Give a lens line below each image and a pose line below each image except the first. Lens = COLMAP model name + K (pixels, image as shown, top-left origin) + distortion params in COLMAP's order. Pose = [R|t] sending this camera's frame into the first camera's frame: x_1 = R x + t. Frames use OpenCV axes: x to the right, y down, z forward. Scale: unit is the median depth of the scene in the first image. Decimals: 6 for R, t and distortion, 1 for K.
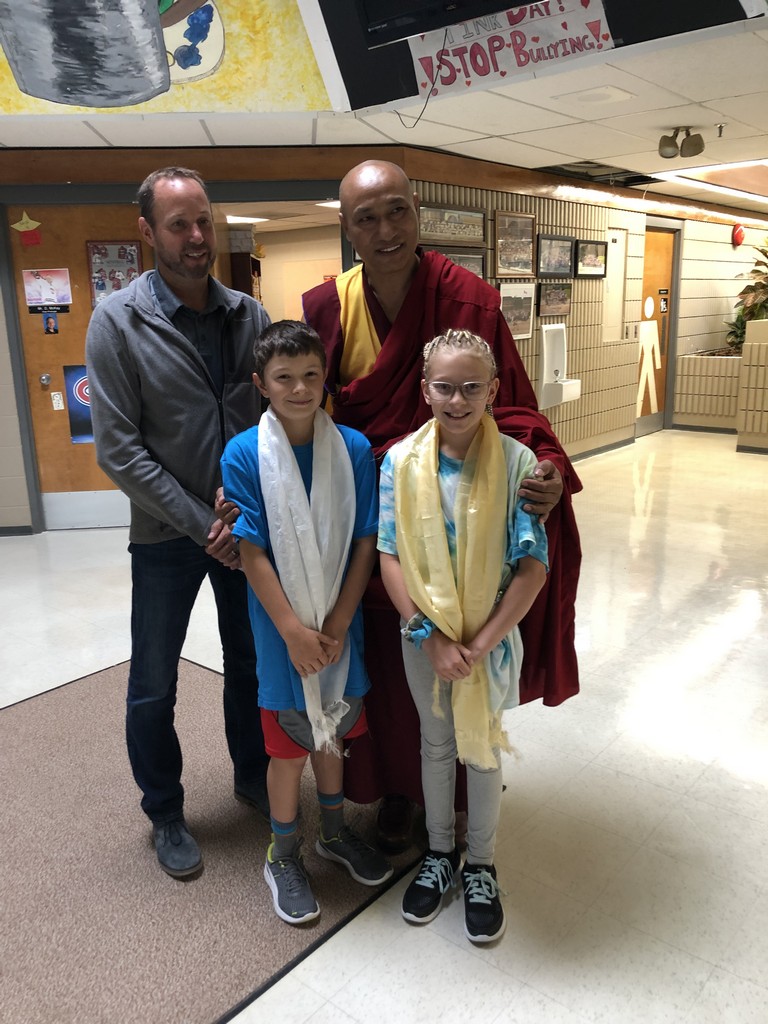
lens RADIAL K [[850.9, 0, 384.0], [0, 850.9, 512.0], [0, 0, 1]] dist [0.087318, -0.087972]
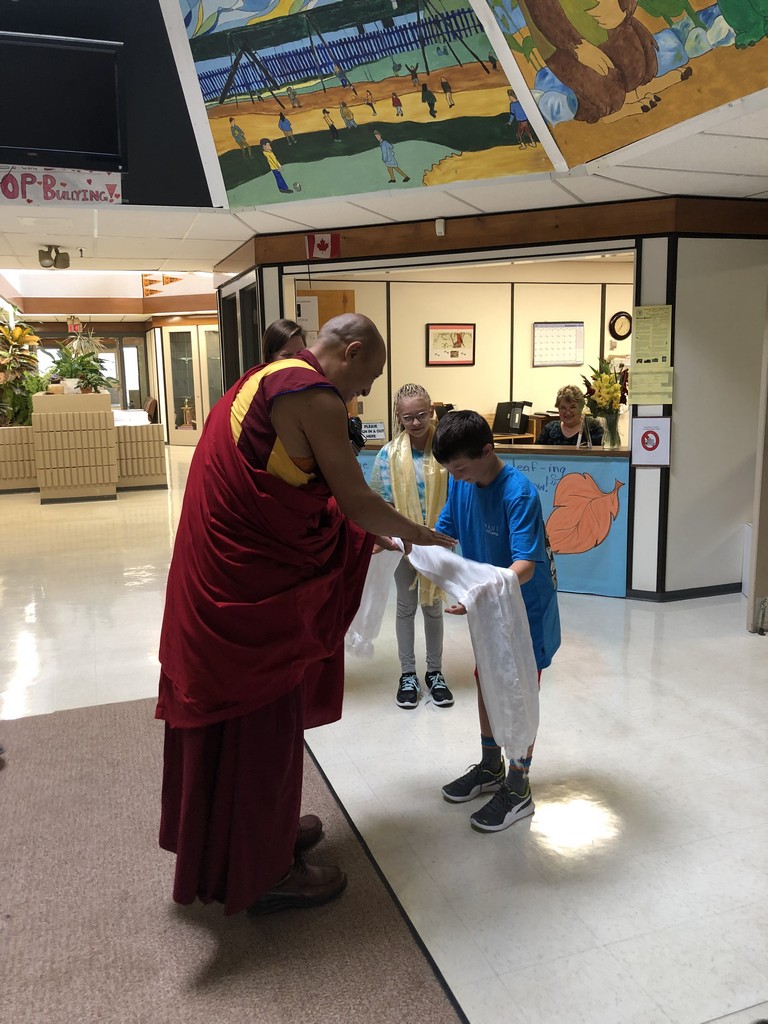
lens RADIAL K [[850.9, 0, 384.0], [0, 850.9, 512.0], [0, 0, 1]] dist [0.087318, -0.087972]
pose [[0.509804, -0.134524, 0.849708, -0.754485], [0.208344, 0.977602, 0.029770, 0.005025], [-0.834681, 0.161855, 0.526413, -0.020397]]
